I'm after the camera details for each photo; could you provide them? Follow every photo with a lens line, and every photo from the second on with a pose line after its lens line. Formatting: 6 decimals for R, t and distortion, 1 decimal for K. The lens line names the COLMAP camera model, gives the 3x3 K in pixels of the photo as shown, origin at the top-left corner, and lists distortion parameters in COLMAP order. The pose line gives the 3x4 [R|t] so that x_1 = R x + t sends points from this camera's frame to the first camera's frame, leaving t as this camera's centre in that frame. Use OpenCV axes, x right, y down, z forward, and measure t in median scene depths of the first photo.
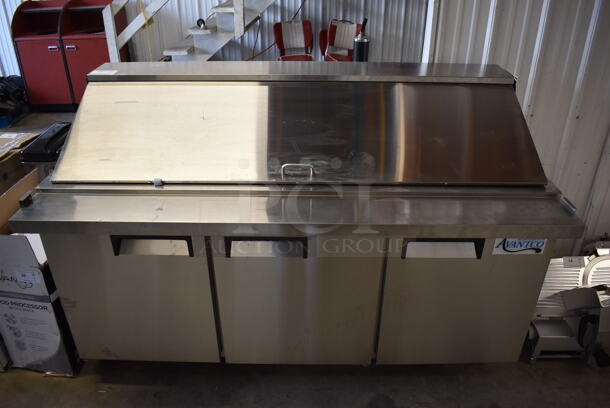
lens RADIAL K [[476.8, 0, 304.4], [0, 476.8, 199.7], [0, 0, 1]] dist [-0.076185, -0.008038]
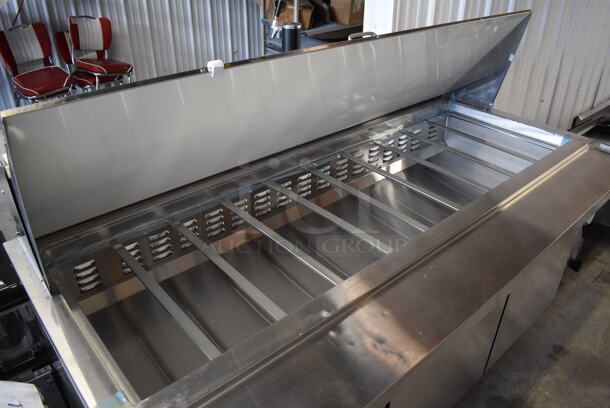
lens RADIAL K [[476.8, 0, 302.1], [0, 476.8, 202.1], [0, 0, 1]] dist [-0.076185, -0.008038]
pose [[0.742676, -0.340008, 0.576911, -0.502536], [0.318293, 0.937205, 0.142602, -0.196939], [-0.589170, 0.077719, 0.804262, 0.439970]]
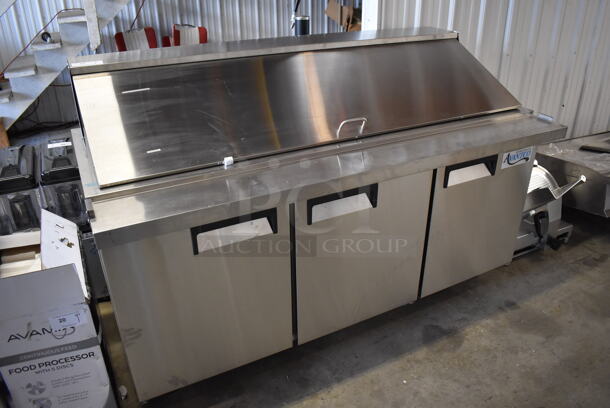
lens RADIAL K [[476.8, 0, 300.4], [0, 476.8, 204.1], [0, 0, 1]] dist [-0.076185, -0.008038]
pose [[0.883973, -0.224021, 0.410373, -0.477810], [0.235249, 0.971647, 0.023675, 0.044312], [-0.404041, 0.075612, 0.911610, 0.094965]]
